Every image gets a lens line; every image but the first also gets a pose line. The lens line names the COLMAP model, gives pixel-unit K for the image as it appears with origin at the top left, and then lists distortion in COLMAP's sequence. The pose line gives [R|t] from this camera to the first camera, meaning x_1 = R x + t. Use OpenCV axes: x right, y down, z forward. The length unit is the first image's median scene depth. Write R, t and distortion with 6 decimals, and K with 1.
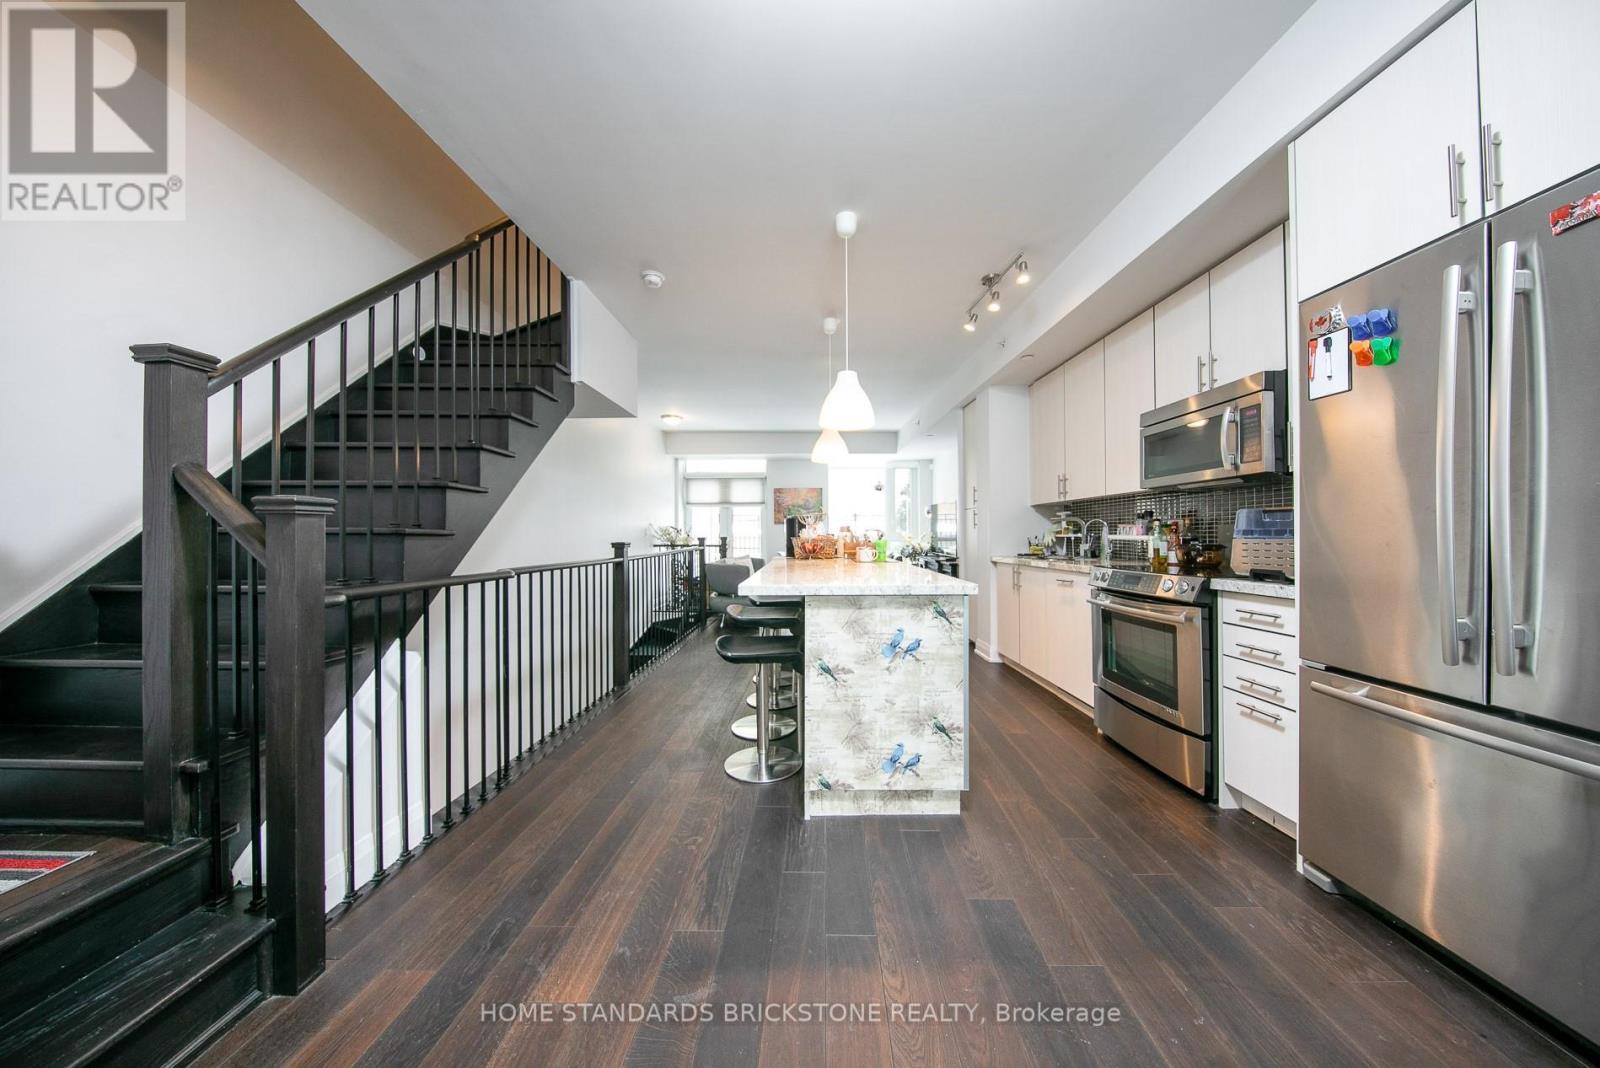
lens RADIAL K [[557.0, 0, 799.9], [0, 557.0, 537.9], [0, 0, 1]] dist [-0.002008, -0.000704]
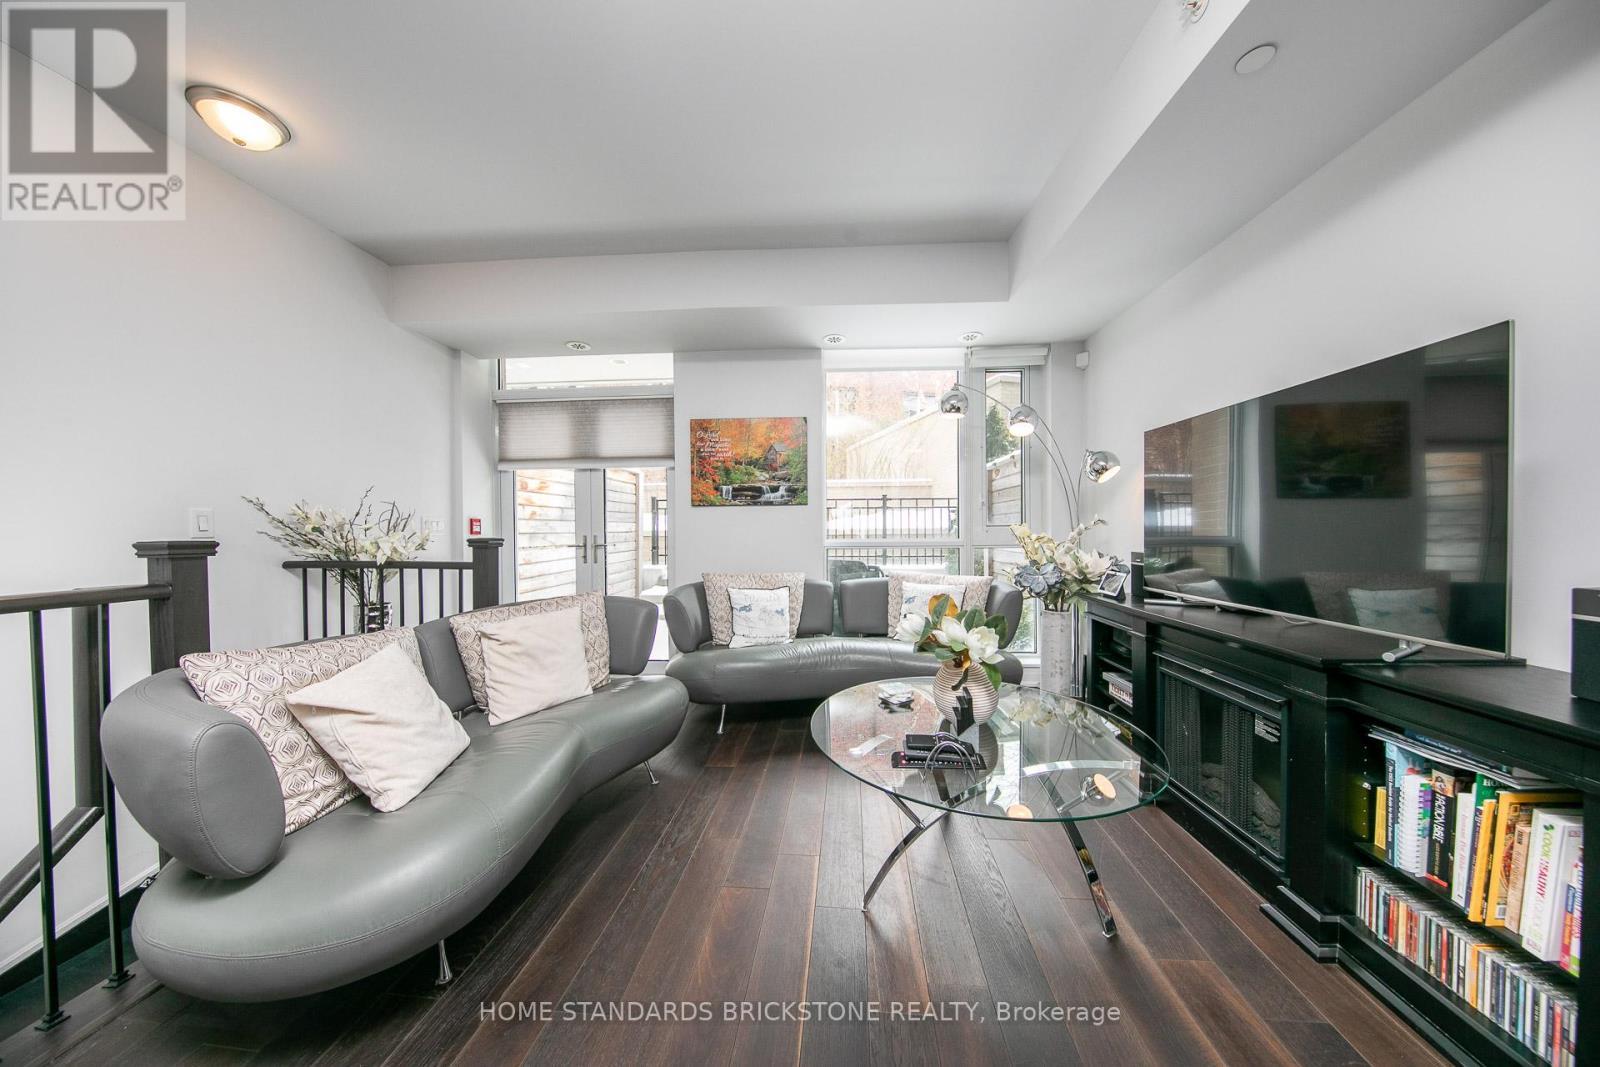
lens RADIAL K [[510.1, 0, 796.8], [0, 510.1, 539.3], [0, 0, 1]] dist [-0.002572, -0.001449]
pose [[0.999922, -0.000522, -0.012486, 0.117024], [0.000573, 0.999992, 0.004030, -0.004962], [0.012484, -0.004037, 0.999914, 1.968149]]
